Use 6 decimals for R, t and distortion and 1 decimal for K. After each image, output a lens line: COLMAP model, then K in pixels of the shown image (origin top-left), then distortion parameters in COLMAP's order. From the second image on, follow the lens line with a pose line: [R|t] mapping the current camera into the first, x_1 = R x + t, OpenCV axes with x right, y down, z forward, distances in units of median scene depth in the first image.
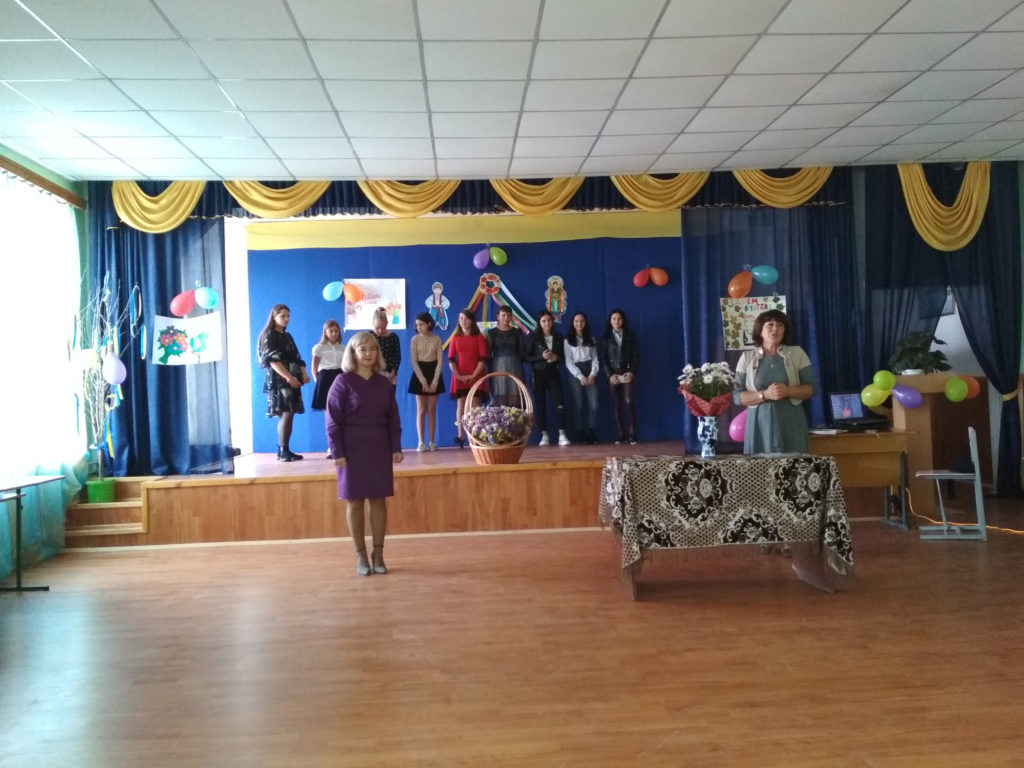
lens RADIAL K [[915.1, 0, 512.0], [0, 915.1, 384.0], [0, 0, 1]] dist [0.255679, -0.925289]
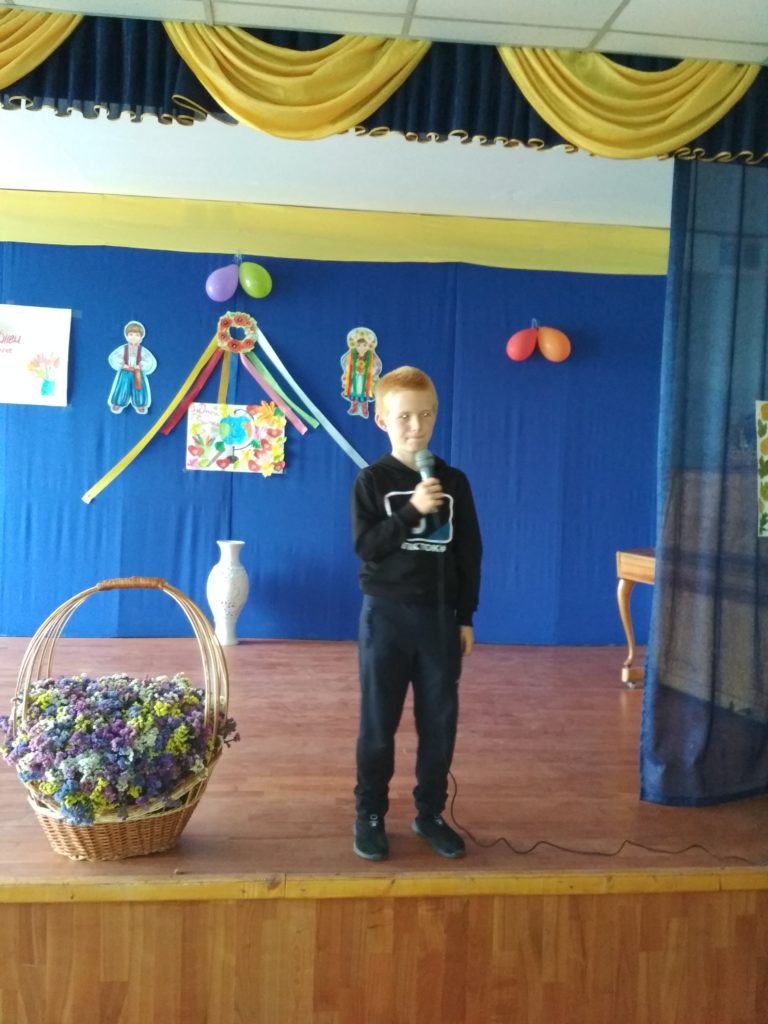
lens RADIAL K [[918.4, 0, 381.8], [0, 918.4, 507.5], [0, 0, 1]] dist [0.104818, -0.205167]
pose [[0.996571, 0.068649, 0.046182, 0.055664], [-0.071178, 0.995916, 0.055546, -0.060626], [-0.042180, -0.058643, 0.997388, 0.629413]]
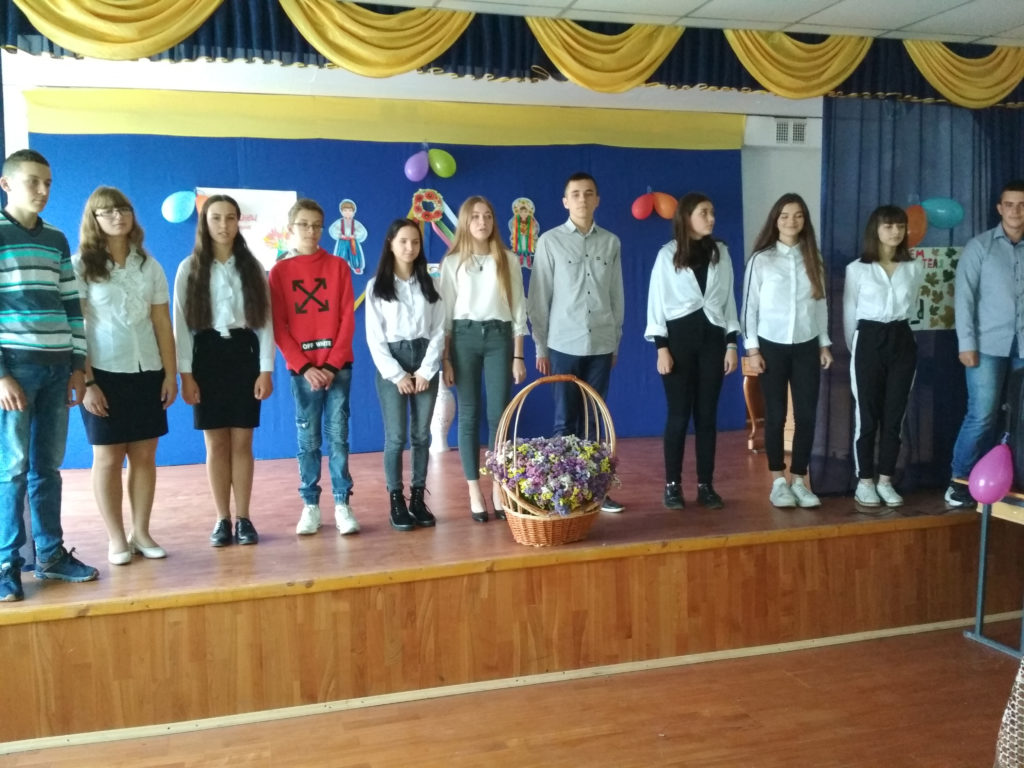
lens RADIAL K [[918.4, 0, 512.0], [0, 918.4, 384.0], [0, 0, 1]] dist [0.104818, -0.205167]
pose [[0.974215, -0.001371, 0.225618, -0.156340], [-0.017369, 0.996558, 0.081057, -0.048984], [-0.224953, -0.082886, 0.970838, 0.451169]]
